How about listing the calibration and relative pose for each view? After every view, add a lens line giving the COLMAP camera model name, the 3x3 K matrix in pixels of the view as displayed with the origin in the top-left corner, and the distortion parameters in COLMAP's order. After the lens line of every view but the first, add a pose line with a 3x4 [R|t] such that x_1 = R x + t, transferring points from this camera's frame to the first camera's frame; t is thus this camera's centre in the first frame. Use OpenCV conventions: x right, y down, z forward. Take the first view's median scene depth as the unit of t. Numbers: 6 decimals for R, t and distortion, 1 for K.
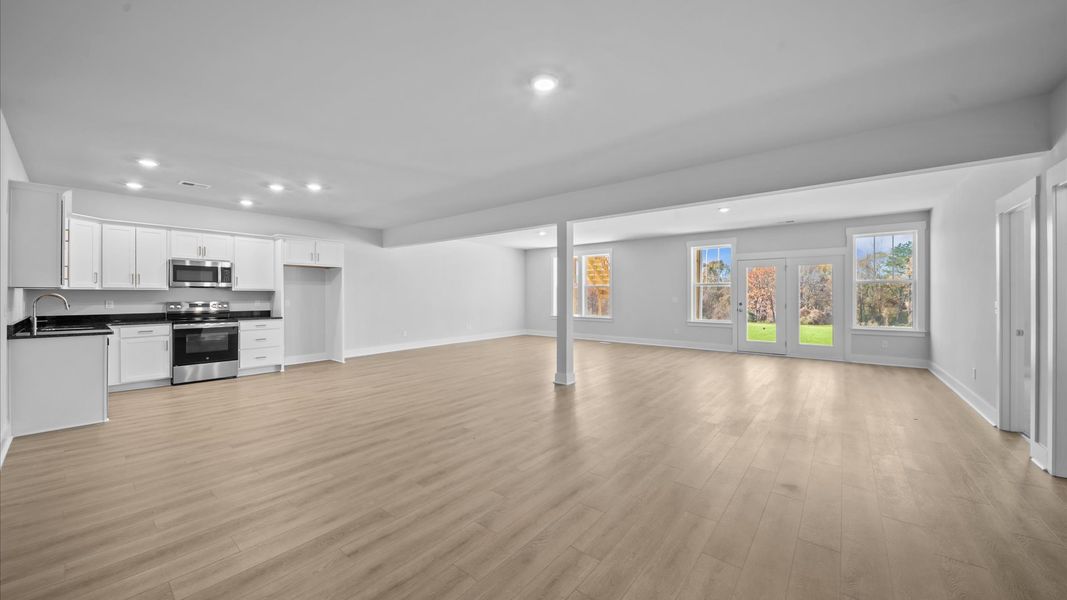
lens RADIAL K [[379.6, 0, 532.1], [0, 379.6, 299.2], [0, 0, 1]] dist [0.005871, -0.000063]
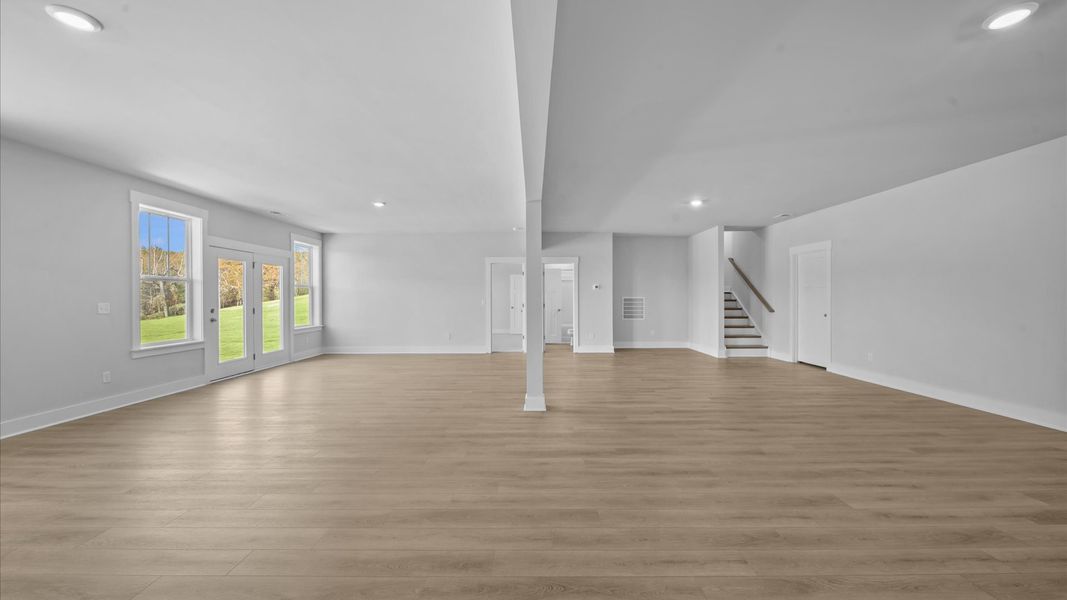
lens RADIAL K [[379.6, 0, 537.0], [0, 379.6, 297.4], [0, 0, 1]] dist [0.005871, -0.000063]
pose [[-0.644516, -0.004347, 0.764578, -0.364301], [-0.002877, 0.999991, 0.003260, -0.016182], [-0.764585, -0.000099, -0.644523, 1.063352]]
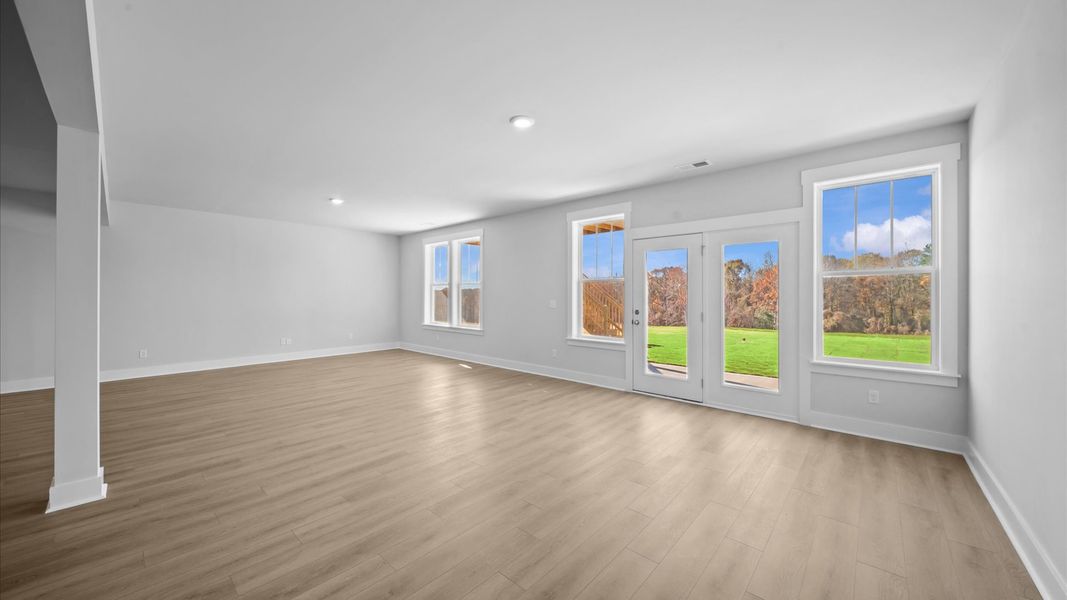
lens RADIAL K [[379.6, 0, 529.3], [0, 379.6, 298.8], [0, 0, 1]] dist [0.005871, -0.000063]
pose [[0.998739, 0.003812, -0.050053, 0.436332], [-0.003837, 0.999993, -0.000400, -0.008136], [0.050051, 0.000592, 0.998747, 0.417832]]
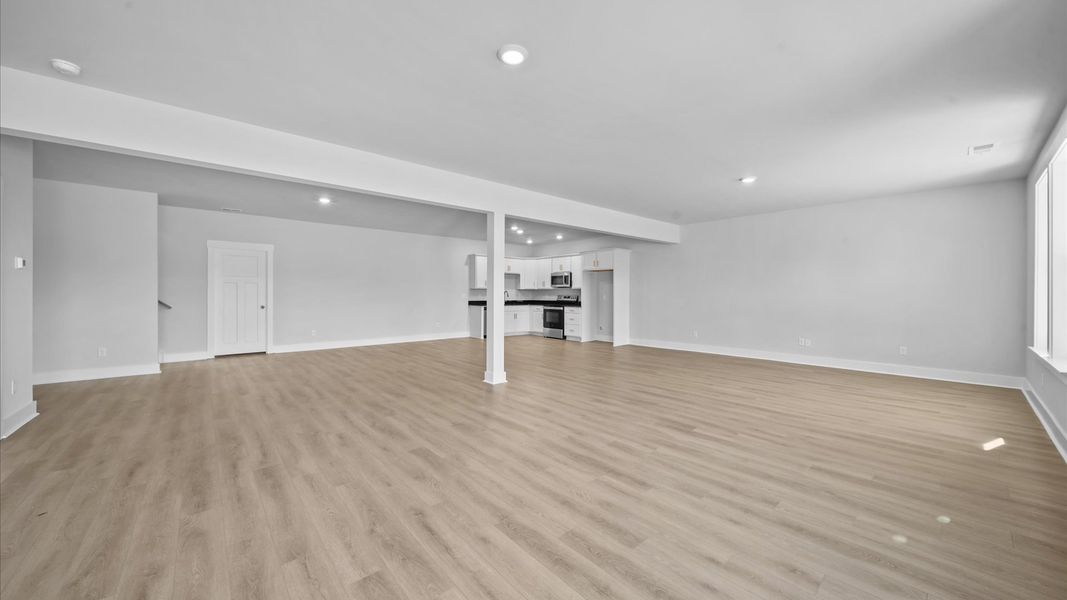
lens RADIAL K [[379.6, 0, 538.3], [0, 379.6, 295.2], [0, 0, 1]] dist [0.005871, -0.000063]
pose [[-0.154110, 0.004762, -0.988042, 0.703188], [-0.010874, 0.999920, 0.006515, -0.003222], [0.987994, 0.011748, -0.154046, 0.875925]]
